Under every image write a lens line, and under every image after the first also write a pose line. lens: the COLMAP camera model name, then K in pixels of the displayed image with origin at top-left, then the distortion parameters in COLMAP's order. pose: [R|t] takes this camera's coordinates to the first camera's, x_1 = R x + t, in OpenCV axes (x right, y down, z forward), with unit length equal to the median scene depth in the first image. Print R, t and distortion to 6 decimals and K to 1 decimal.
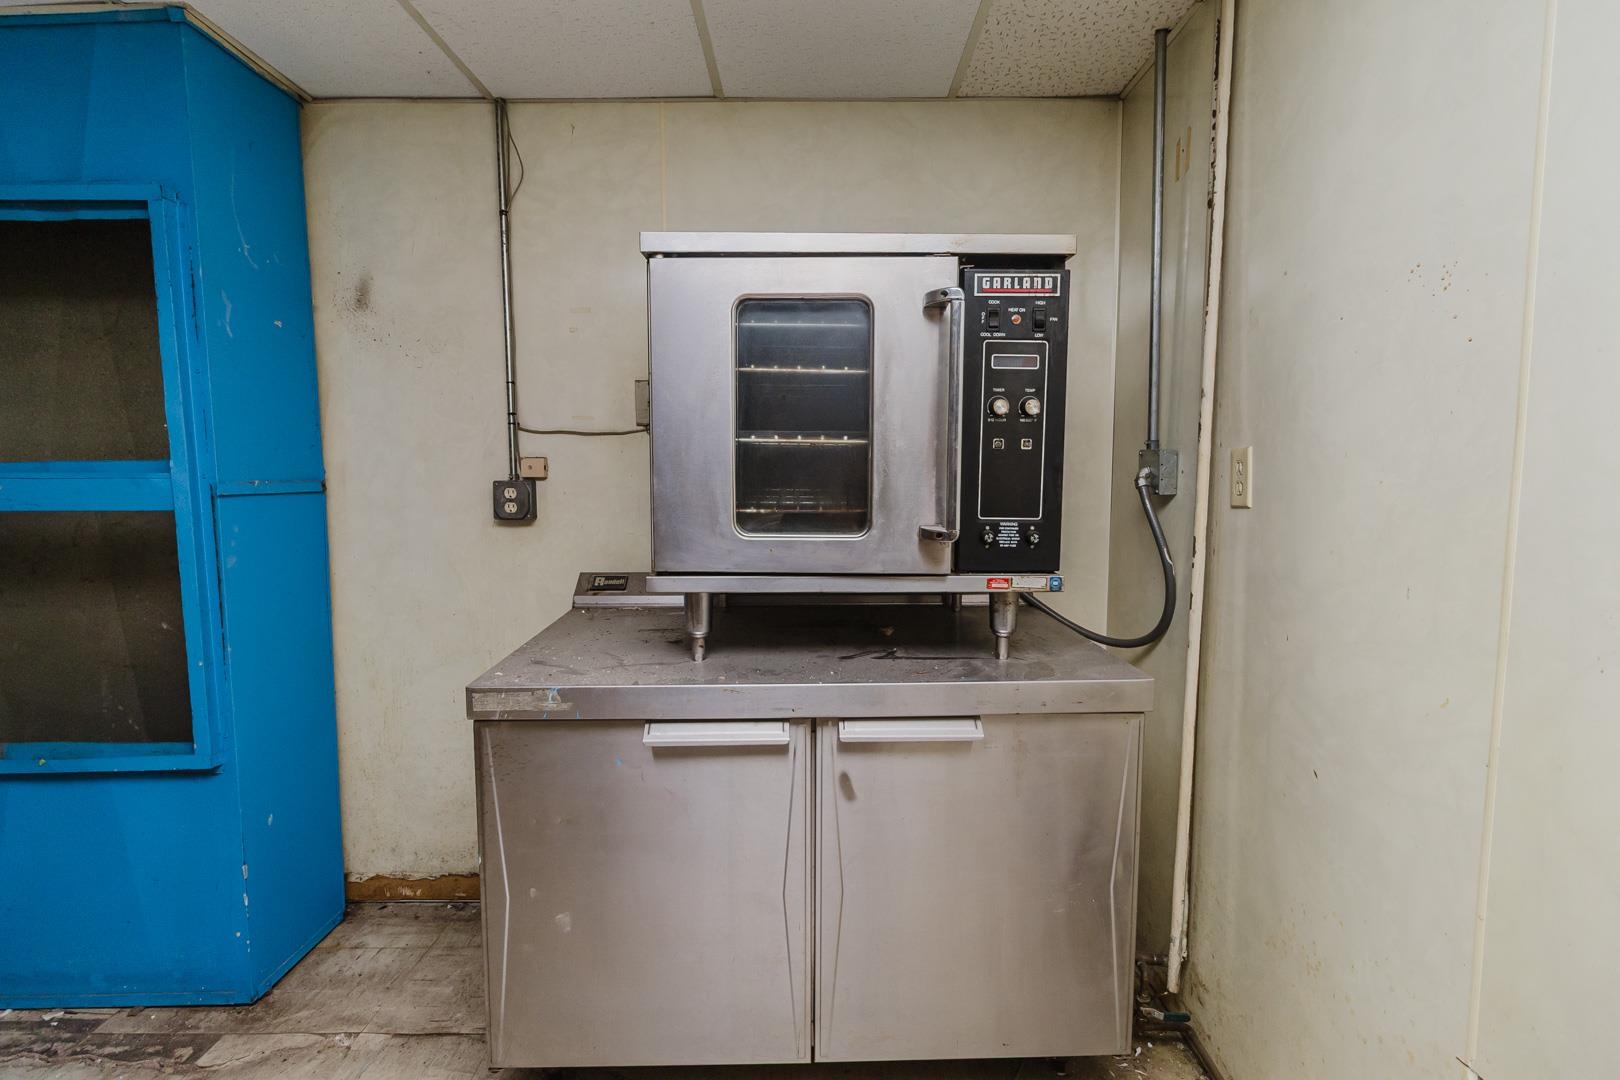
lens RADIAL K [[745.5, 0, 812.4], [0, 745.5, 536.9], [0, 0, 1]] dist [0.001333, -0.000593]
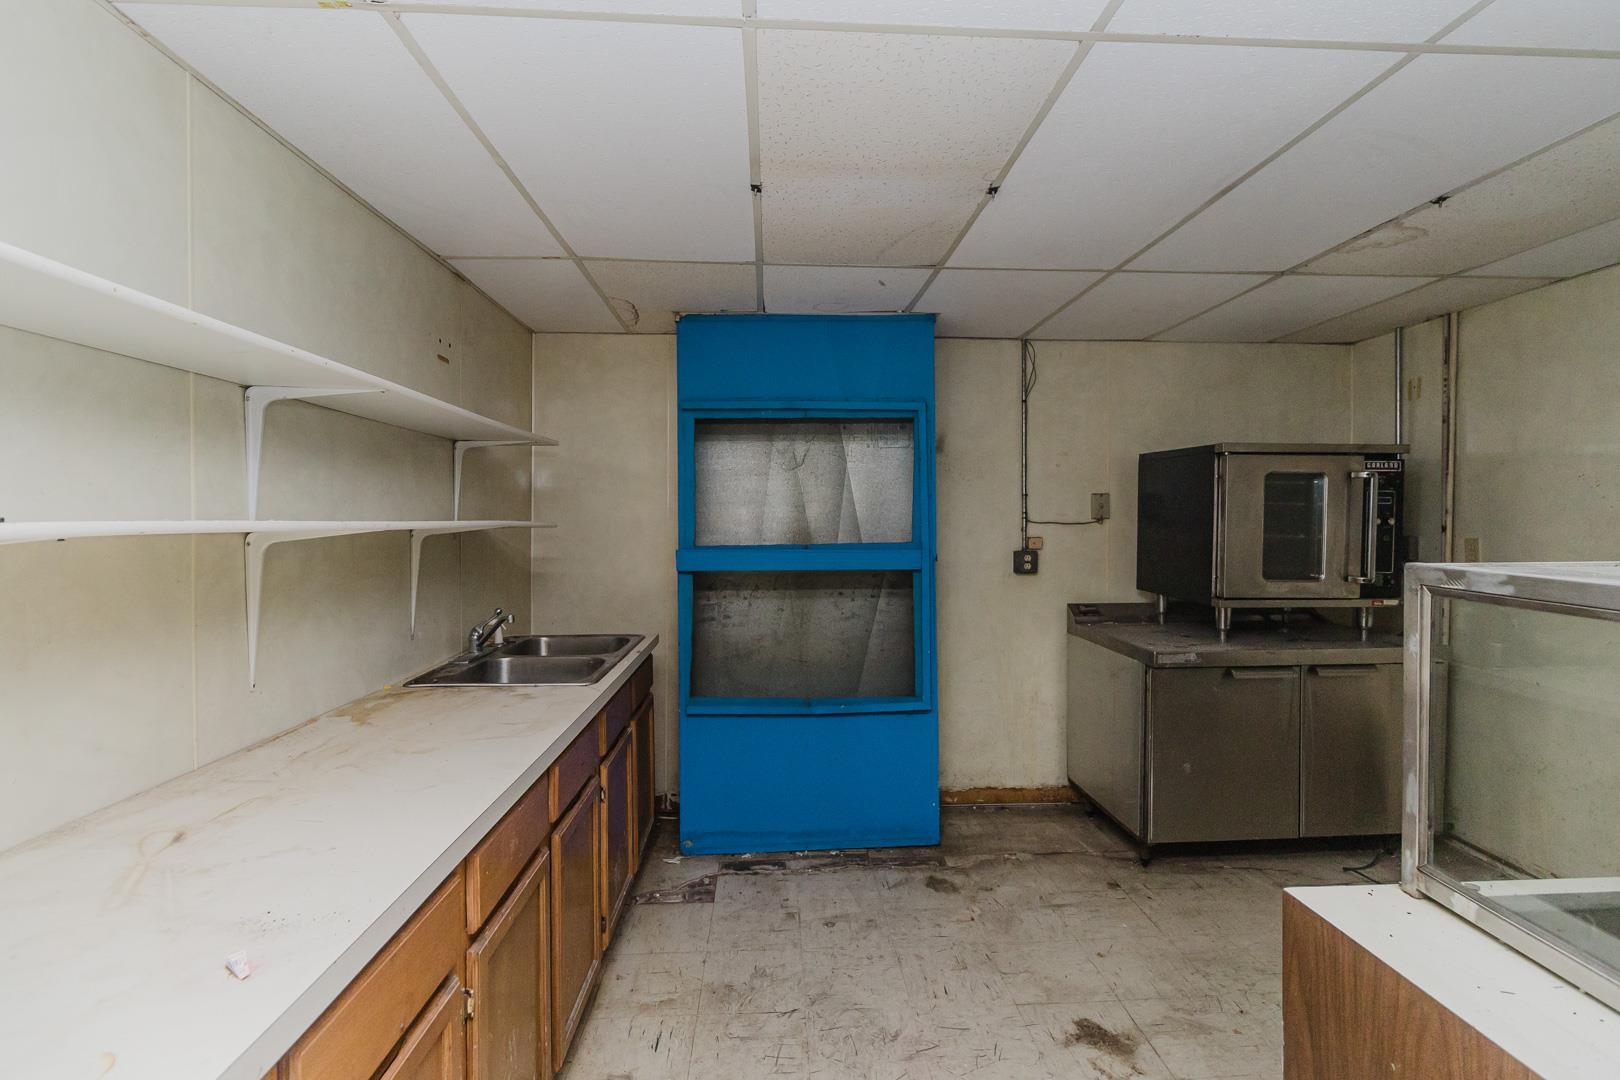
lens RADIAL K [[745.5, 0, 812.1], [0, 745.5, 534.5], [0, 0, 1]] dist [0.001333, -0.000593]
pose [[0.998266, -0.000585, 0.058855, -1.224948], [0.004624, 0.997640, -0.068507, 0.004665], [-0.058676, 0.068661, 0.995913, -0.861115]]
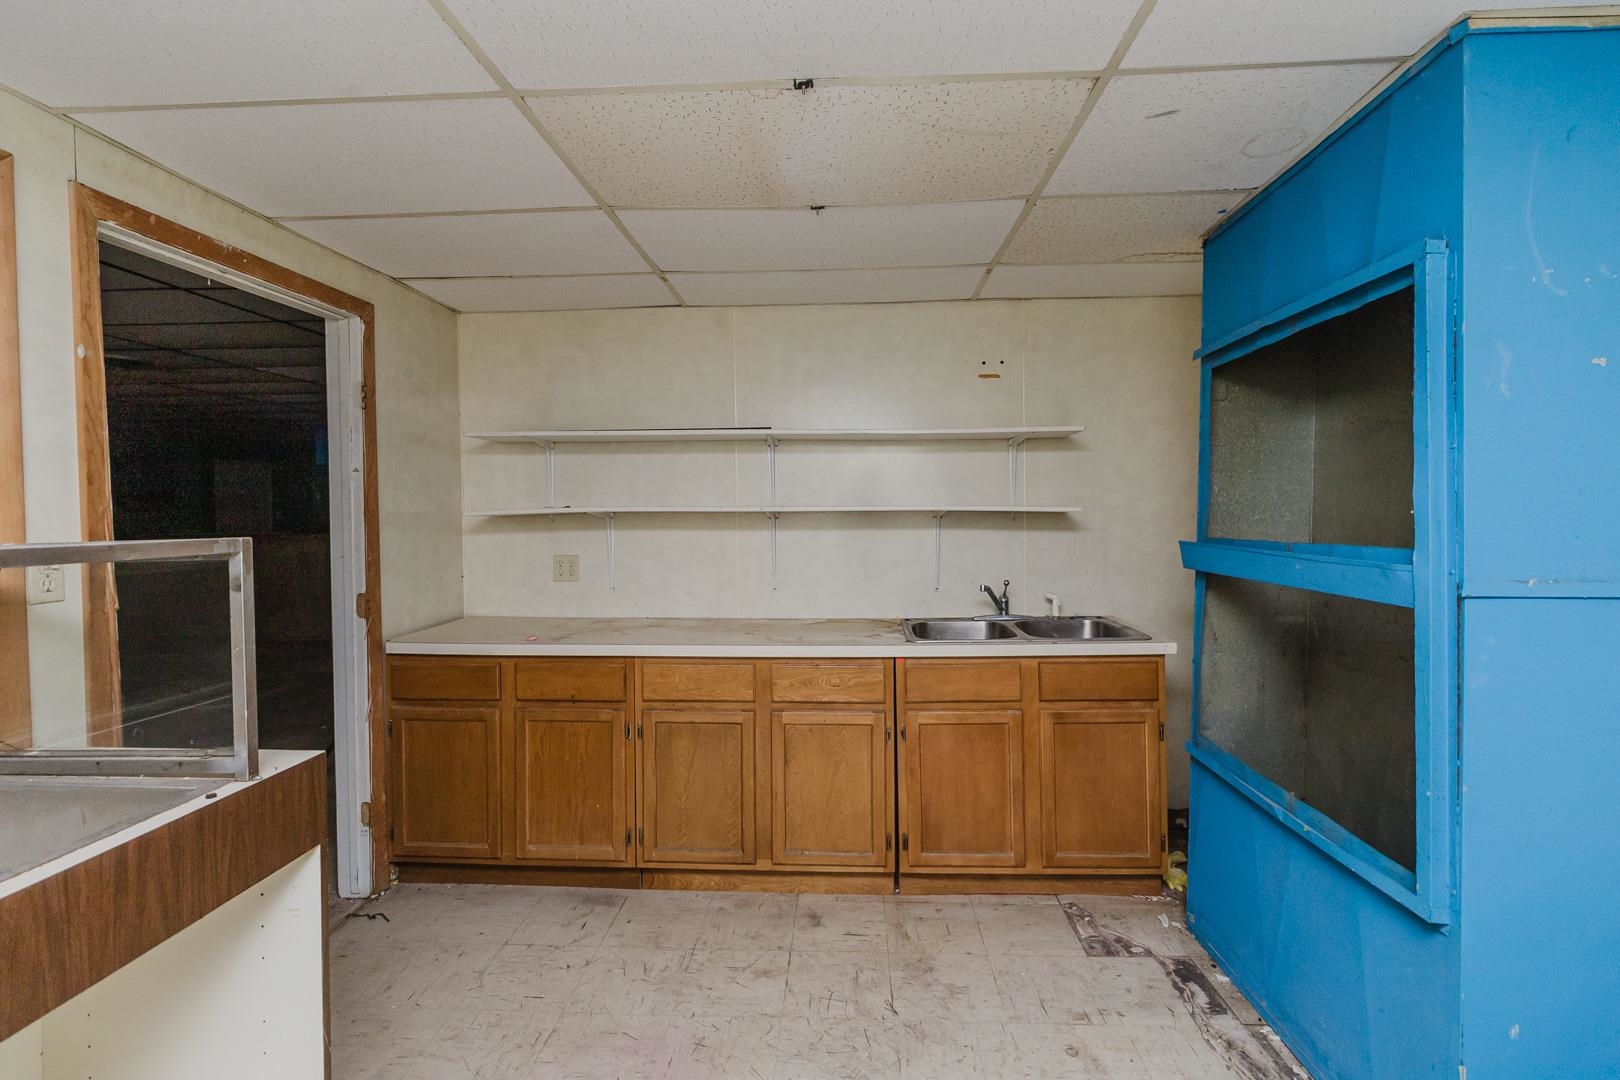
lens RADIAL K [[745.5, 0, 810.5], [0, 745.5, 541.4], [0, 0, 1]] dist [0.001333, -0.000593]
pose [[-0.059529, 0.027034, -0.997860, 0.047668], [-0.090643, 0.995357, 0.032373, -0.073180], [0.994103, 0.092377, -0.056803, 0.321960]]
